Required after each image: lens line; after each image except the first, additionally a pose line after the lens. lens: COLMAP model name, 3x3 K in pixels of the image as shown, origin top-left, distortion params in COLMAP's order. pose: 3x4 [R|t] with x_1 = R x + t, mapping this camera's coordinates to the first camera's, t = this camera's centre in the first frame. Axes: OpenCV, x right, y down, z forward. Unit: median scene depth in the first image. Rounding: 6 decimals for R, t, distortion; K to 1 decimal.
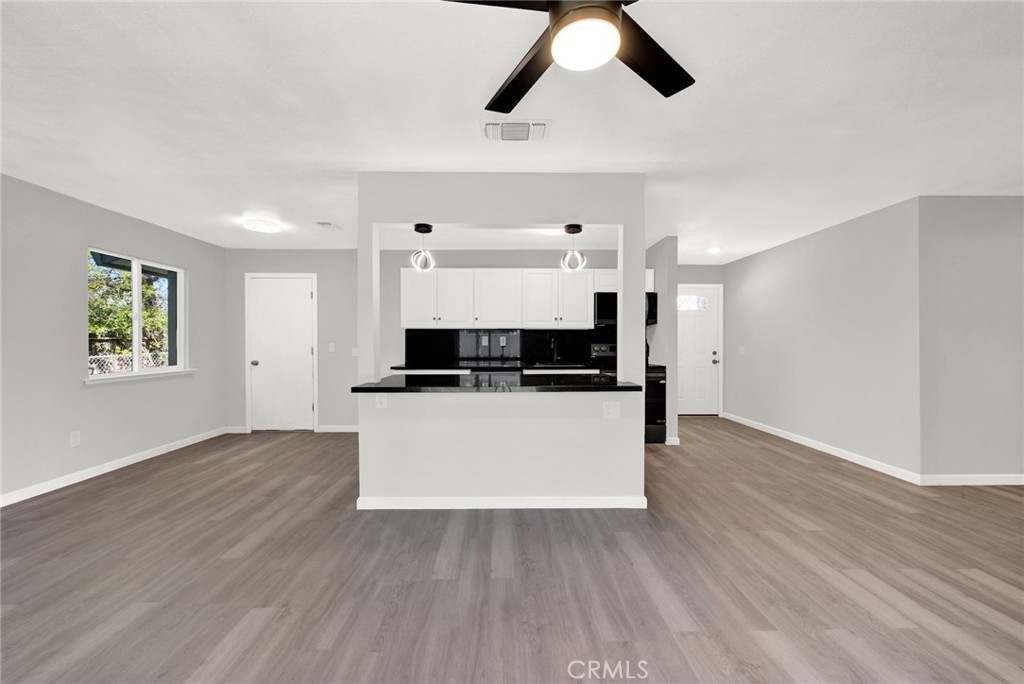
lens RADIAL K [[418.1, 0, 512.3], [0, 418.1, 336.2], [0, 0, 1]] dist [0.002436, -0.002240]
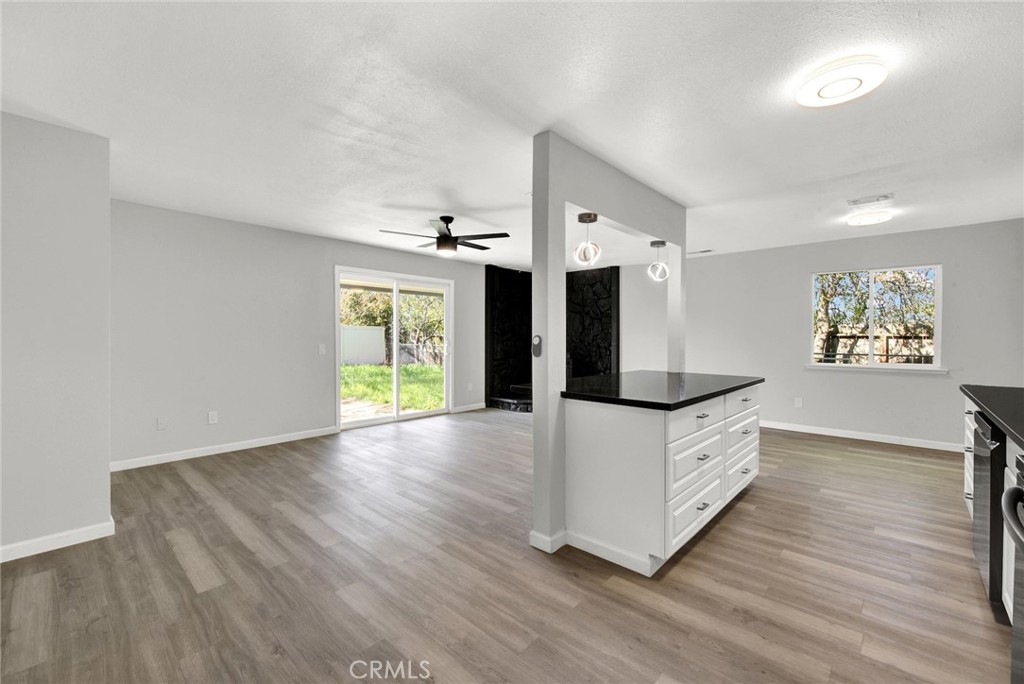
lens RADIAL K [[418.1, 0, 506.3], [0, 418.1, 344.1], [0, 0, 1]] dist [0.002436, -0.002240]
pose [[-0.695701, 0.013296, -0.718208, 1.227434], [0.005817, 0.999900, 0.012877, 0.007740], [0.718308, 0.004780, -0.695709, 2.004415]]
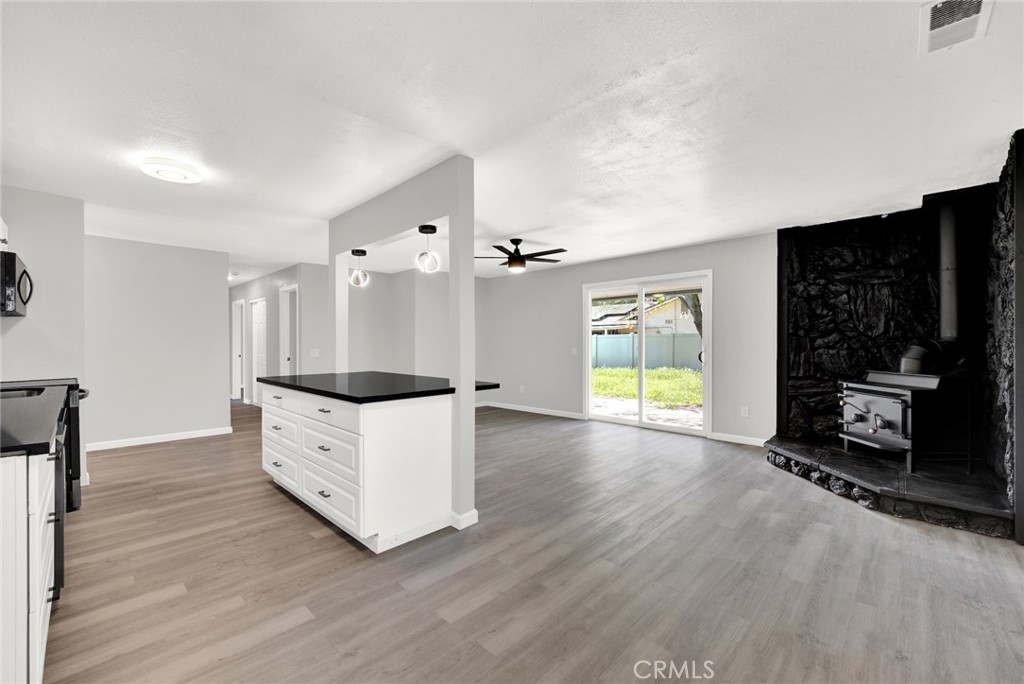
lens RADIAL K [[418.1, 0, 516.9], [0, 418.1, 343.3], [0, 0, 1]] dist [0.002436, -0.002240]
pose [[-0.713164, 0.003170, 0.700990, -1.409965], [-0.003523, 0.999961, -0.008107, 0.025479], [-0.700988, -0.008252, -0.713125, 2.079862]]
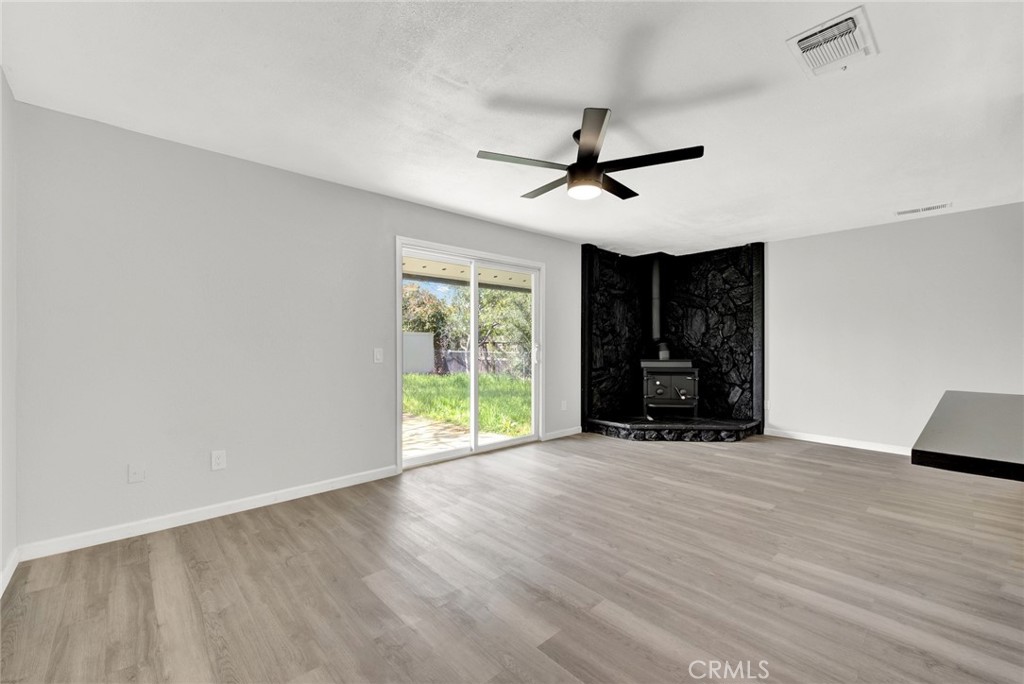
lens RADIAL K [[418.1, 0, 511.0], [0, 418.1, 342.8], [0, 0, 1]] dist [0.002436, -0.002240]
pose [[-0.752220, 0.000753, -0.658912, 0.964687], [0.009120, 0.999915, -0.009269, 0.031291], [0.658849, -0.012981, -0.752163, 1.250816]]
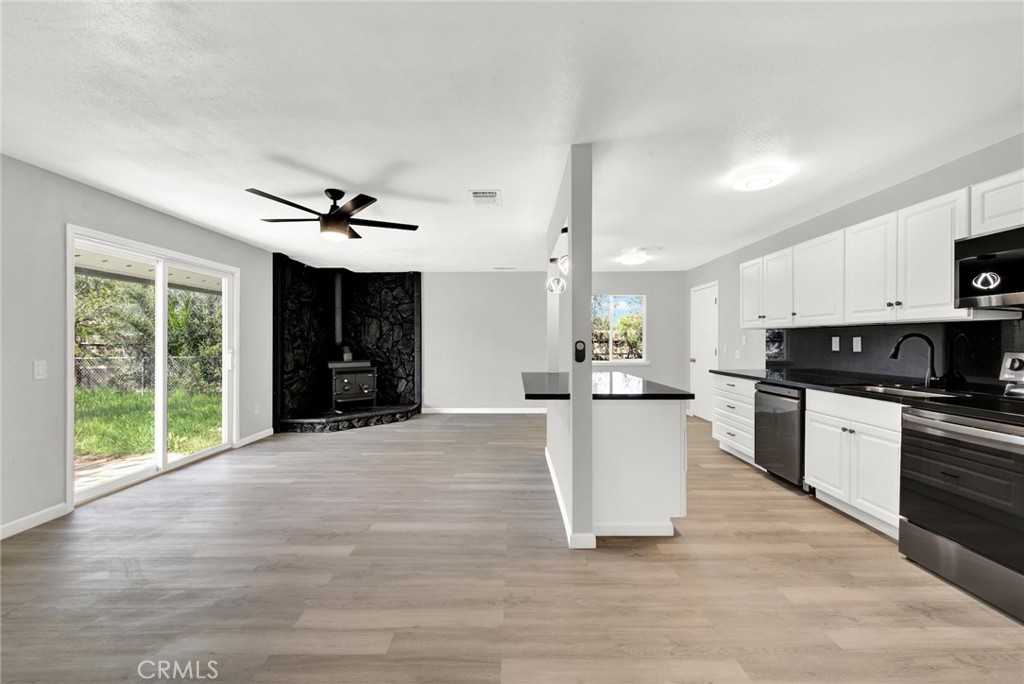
lens RADIAL K [[418.1, 0, 508.2], [0, 418.1, 341.6], [0, 0, 1]] dist [0.002436, -0.002240]
pose [[-0.034833, 0.001939, -0.999391, 1.505234], [0.015986, 0.999871, 0.001383, -0.002406], [0.999265, -0.015928, -0.034860, 1.196061]]
